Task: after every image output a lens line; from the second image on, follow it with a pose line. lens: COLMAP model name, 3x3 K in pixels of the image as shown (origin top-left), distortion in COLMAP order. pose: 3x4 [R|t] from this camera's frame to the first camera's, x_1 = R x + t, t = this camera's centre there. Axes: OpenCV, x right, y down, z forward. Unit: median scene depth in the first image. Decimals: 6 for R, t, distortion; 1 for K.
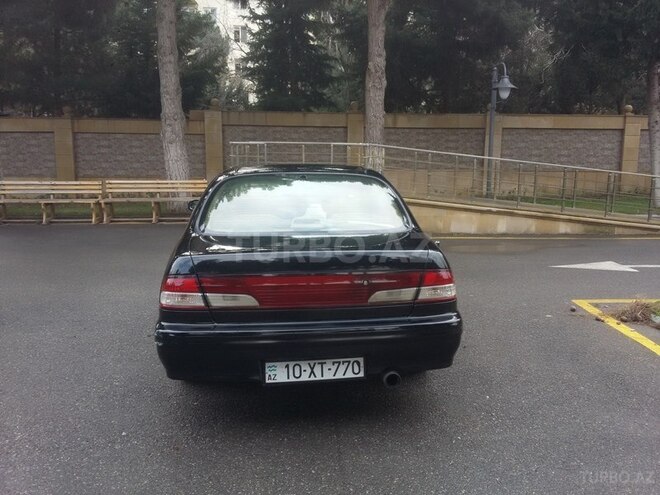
lens RADIAL K [[602.7, 0, 347.8], [0, 602.7, 248.2], [0, 0, 1]] dist [0.082220, -0.176674]
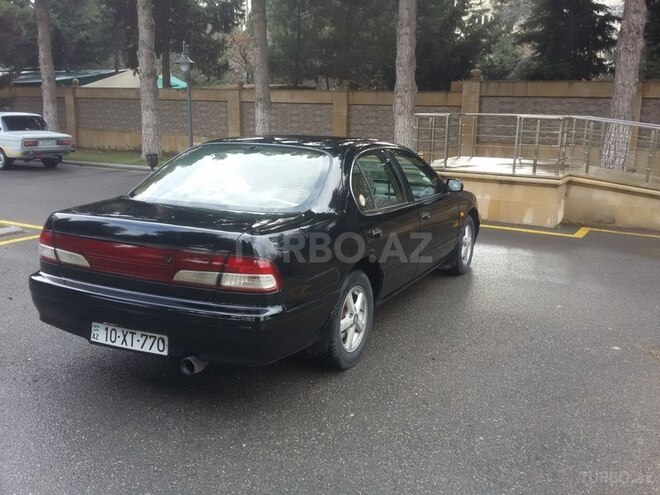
lens RADIAL K [[602.7, 0, 347.8], [0, 602.7, 248.2], [0, 0, 1]] dist [0.082220, -0.176674]
pose [[0.851599, 0.125827, -0.508868, 0.372798], [-0.103528, 0.992014, 0.072037, -0.028747], [0.513869, -0.008665, 0.857825, 0.159333]]
